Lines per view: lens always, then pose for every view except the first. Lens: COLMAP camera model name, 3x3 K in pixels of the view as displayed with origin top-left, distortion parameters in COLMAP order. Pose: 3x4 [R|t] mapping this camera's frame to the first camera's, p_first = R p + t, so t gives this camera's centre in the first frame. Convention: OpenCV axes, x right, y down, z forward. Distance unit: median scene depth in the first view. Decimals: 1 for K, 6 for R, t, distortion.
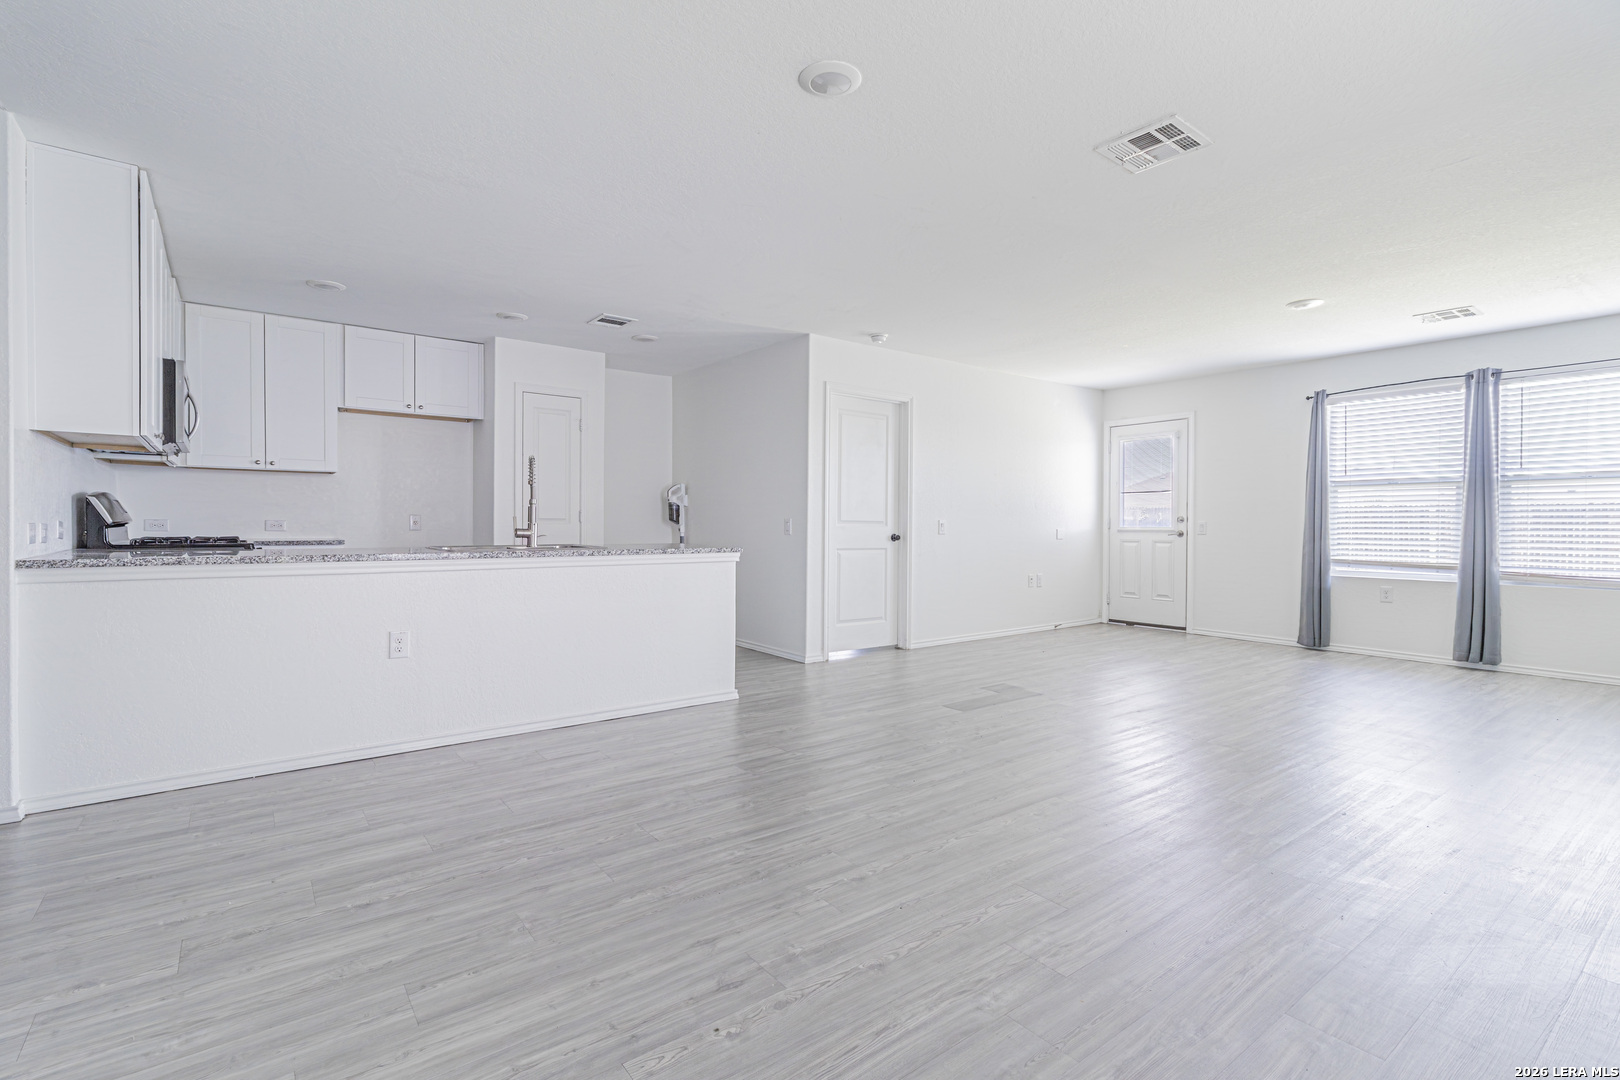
lens RADIAL K [[750.2, 0, 810.6], [0, 750.2, 533.7], [0, 0, 1]] dist [0.006806, -0.000122]
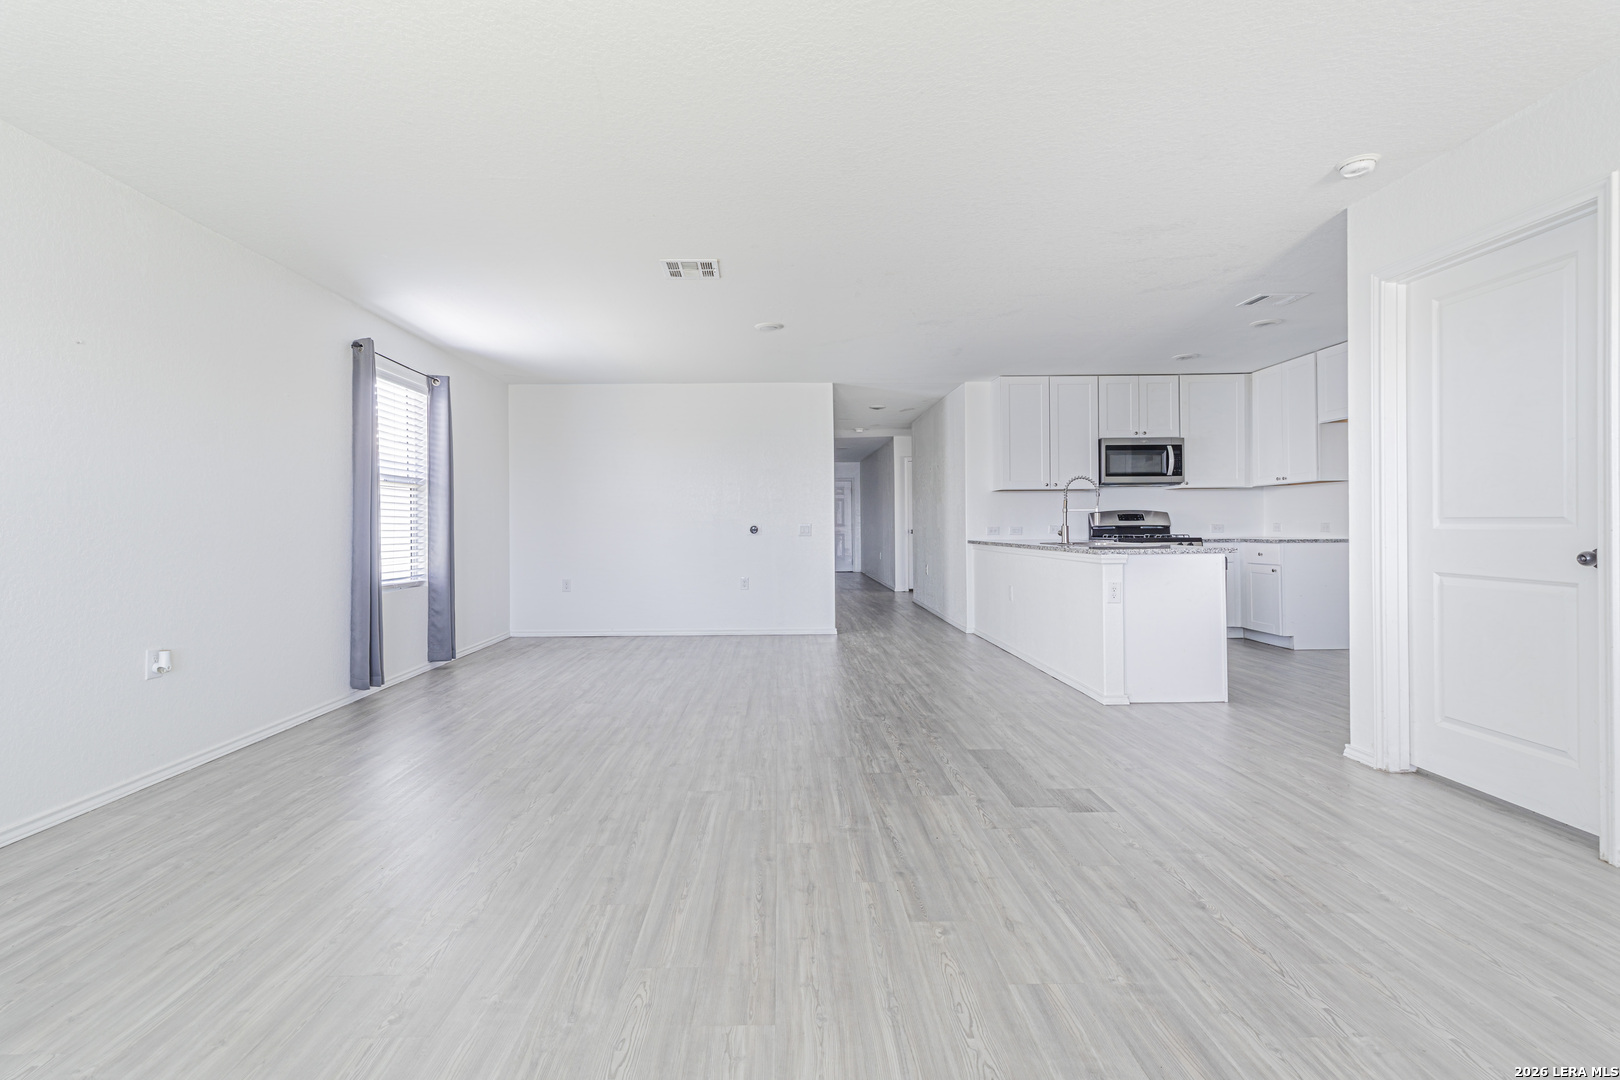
lens RADIAL K [[750.2, 0, 798.3], [0, 750.2, 514.2], [0, 0, 1]] dist [0.006806, -0.000122]
pose [[-0.608139, -0.015514, -0.793679, 1.154653], [-0.009019, 0.999880, -0.012634, -0.014958], [0.793780, -0.000525, -0.608205, 1.640515]]
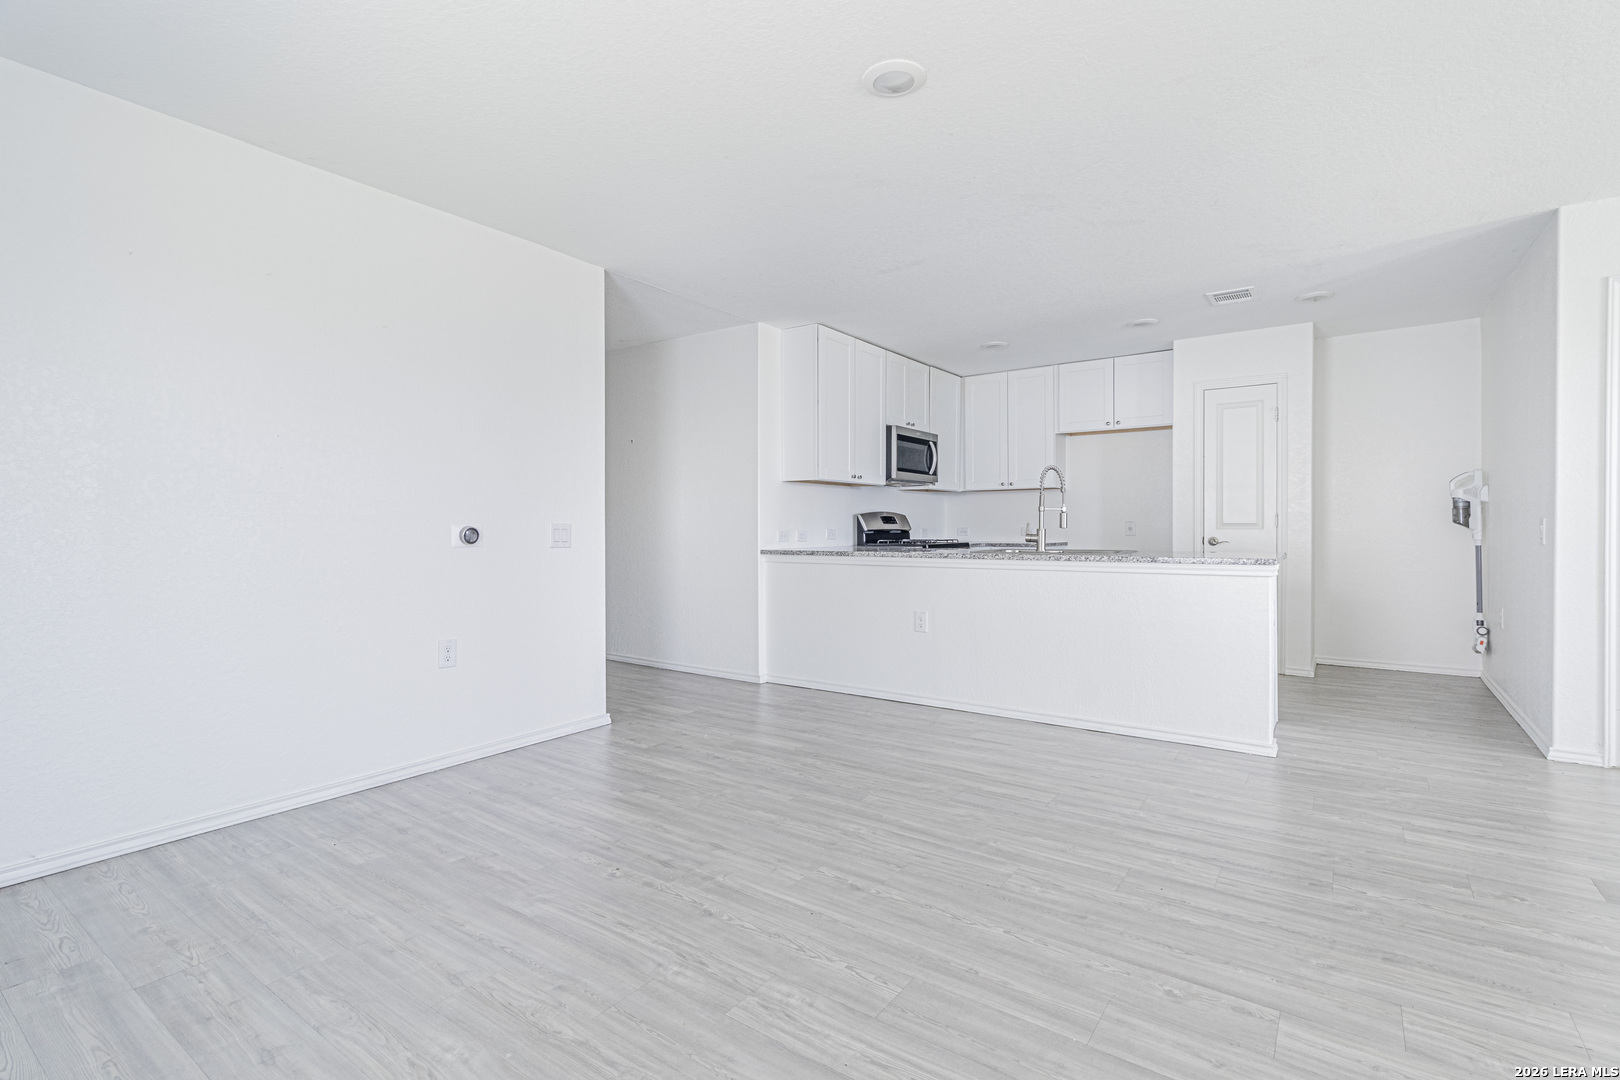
lens RADIAL K [[750.2, 0, 812.3], [0, 750.2, 536.4], [0, 0, 1]] dist [0.006806, -0.000122]
pose [[0.297570, 0.004066, -0.954691, 0.629854], [-0.007839, 0.999968, 0.001816, -0.003167], [0.954668, 0.006943, 0.297593, 0.410633]]
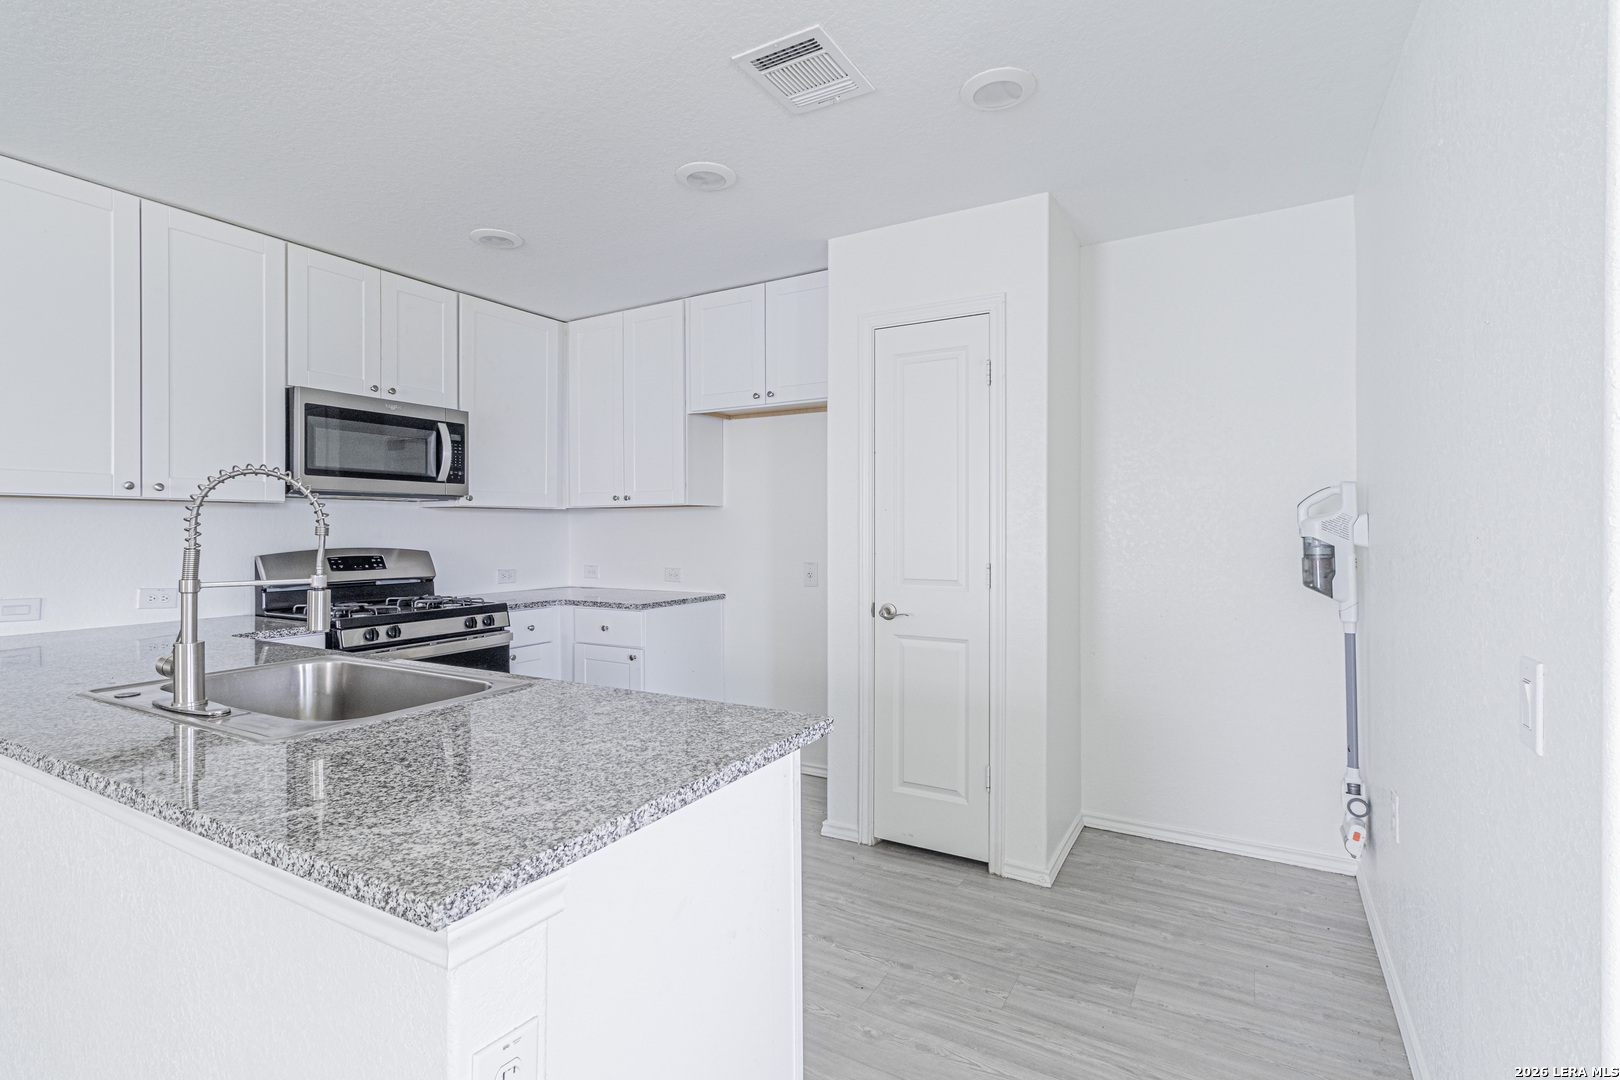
lens RADIAL K [[750.2, 0, 795.7], [0, 750.2, 533.6], [0, 0, 1]] dist [0.006806, -0.000122]
pose [[0.379834, 0.000007, -0.925055, 0.110242], [-0.006622, 0.999974, -0.002712, -0.081589], [0.925031, 0.007156, 0.379825, 1.269564]]
